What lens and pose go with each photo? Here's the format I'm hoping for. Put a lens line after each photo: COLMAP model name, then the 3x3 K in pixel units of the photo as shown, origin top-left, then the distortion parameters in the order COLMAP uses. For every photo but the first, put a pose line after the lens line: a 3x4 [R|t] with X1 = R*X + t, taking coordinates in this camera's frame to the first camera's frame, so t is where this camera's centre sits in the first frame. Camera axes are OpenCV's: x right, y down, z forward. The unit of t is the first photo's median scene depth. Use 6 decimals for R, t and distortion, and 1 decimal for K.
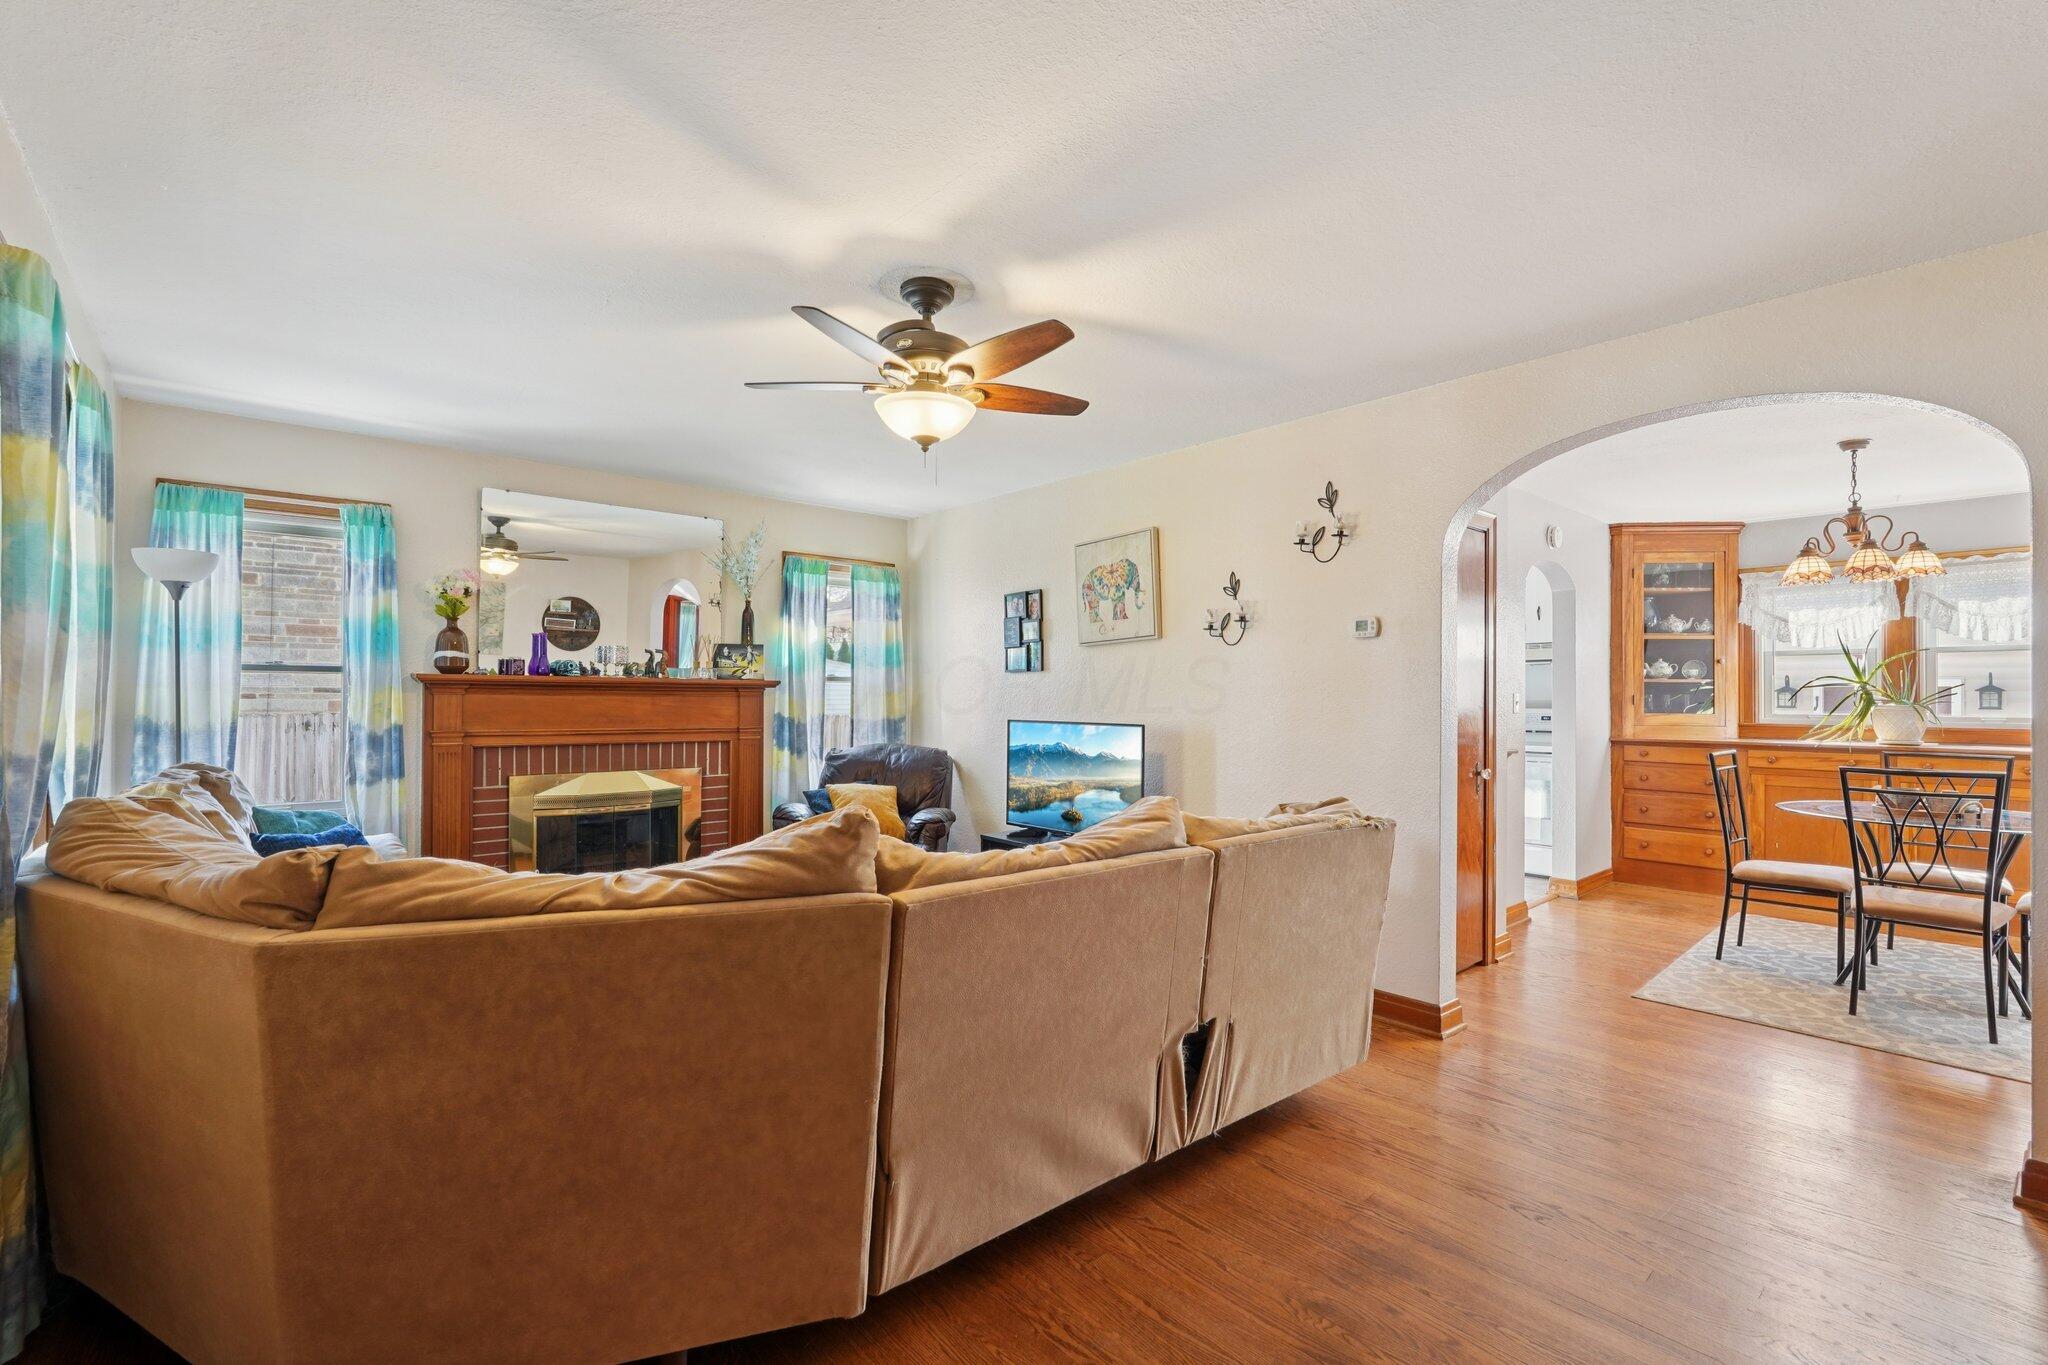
lens RADIAL K [[905.7, 0, 1024.0], [0, 905.7, 682.5], [0, 0, 1]] dist [-0.022176, 0.000079]
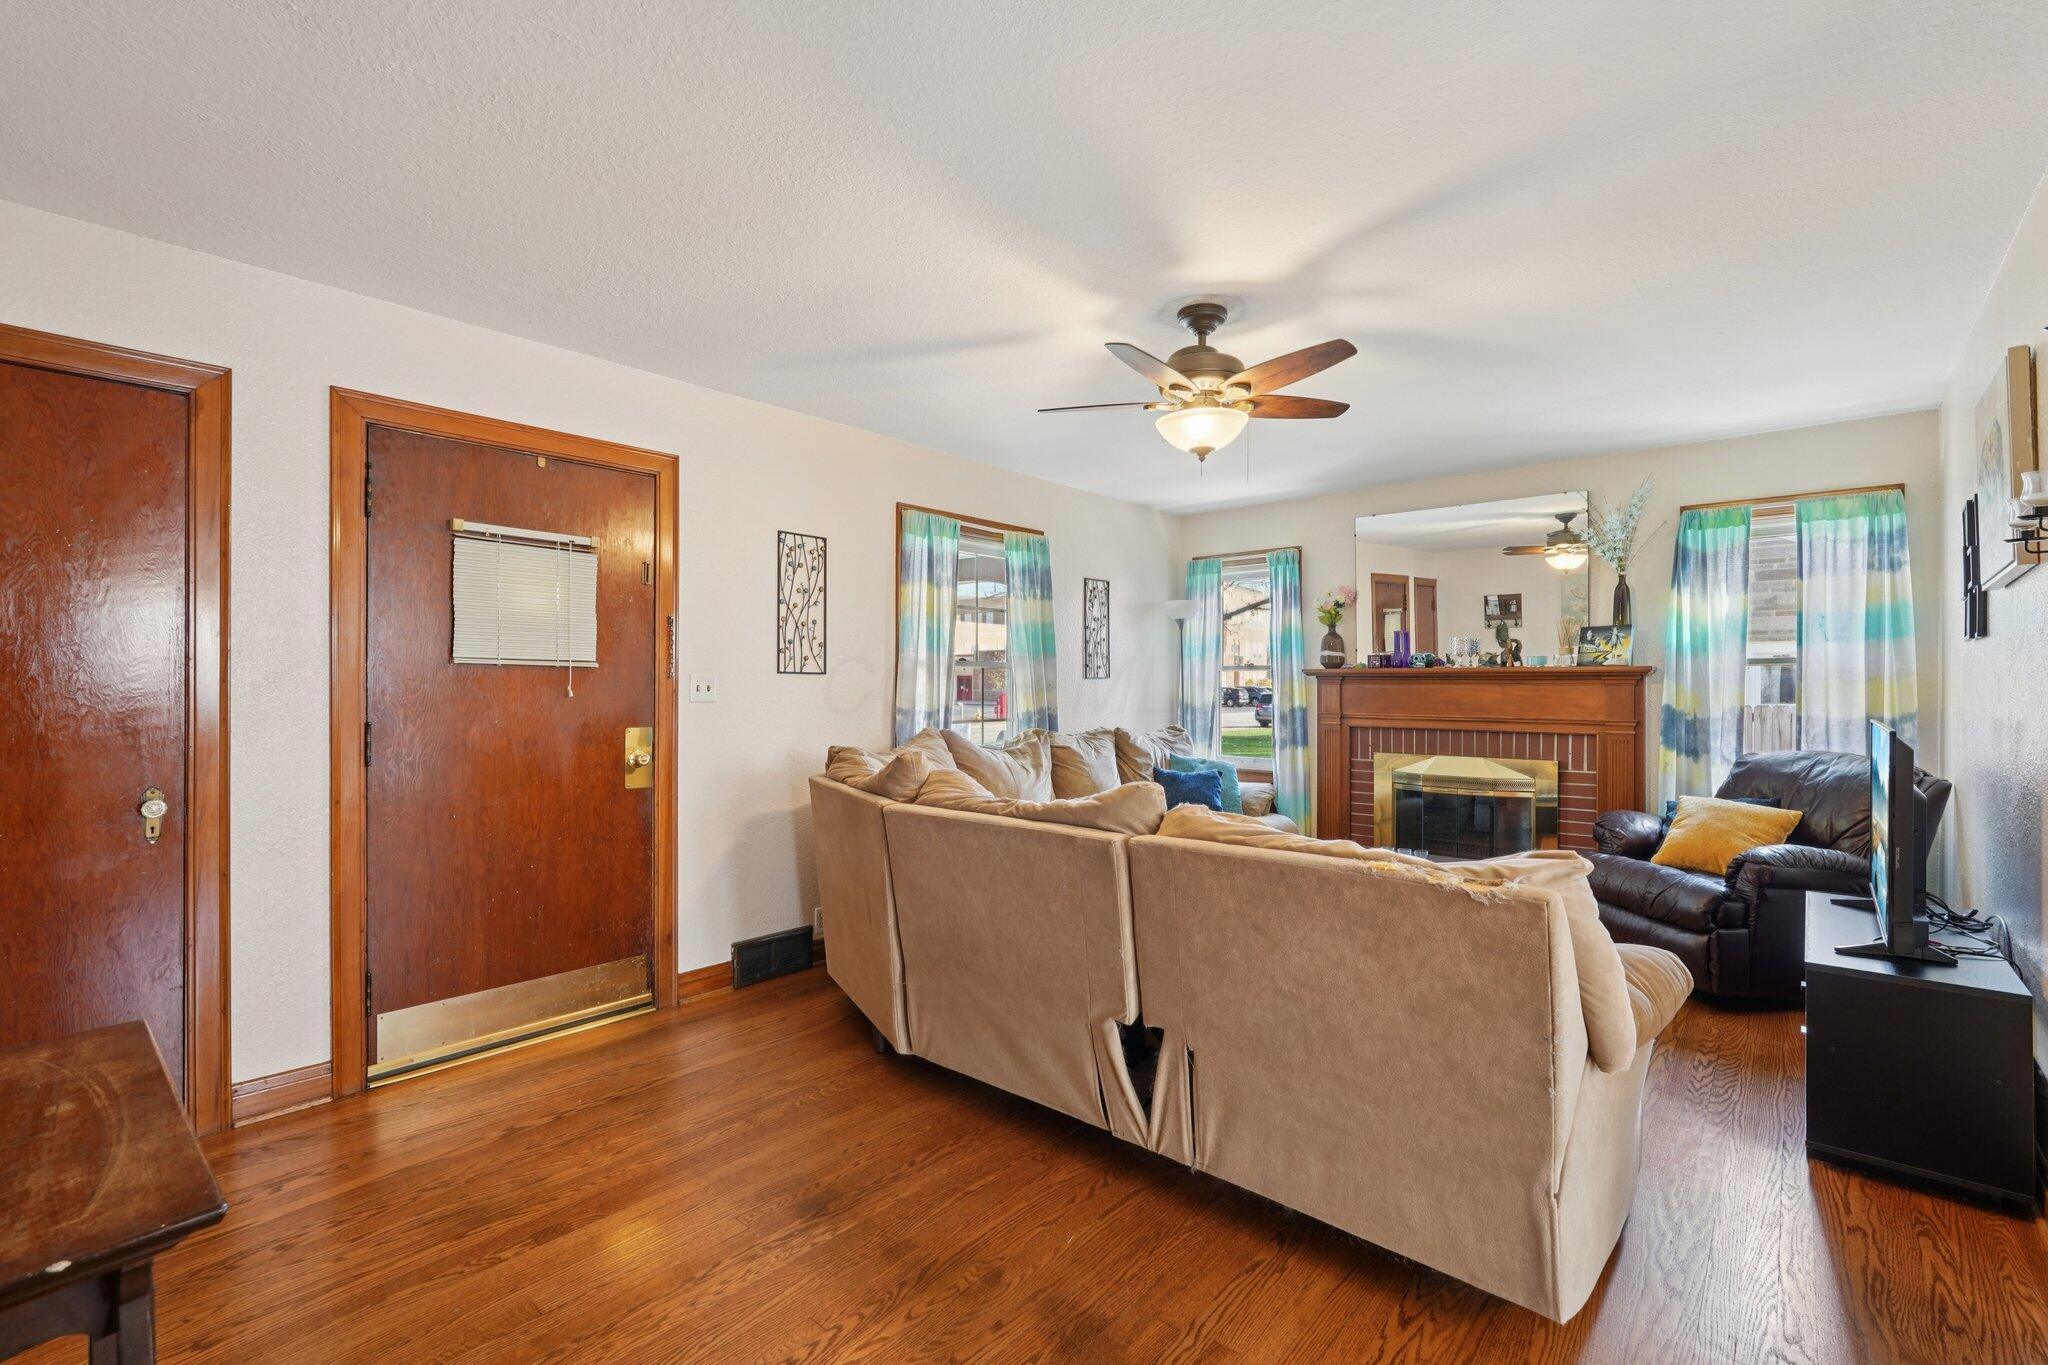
lens RADIAL K [[905.7, 0, 1024.0], [0, 905.7, 682.5], [0, 0, 1]] dist [-0.022176, 0.000079]
pose [[0.129495, -0.007521, -0.991551, 0.513311], [0.016965, 0.999842, -0.005368, 0.008566], [0.991435, -0.016126, 0.129603, 0.343926]]
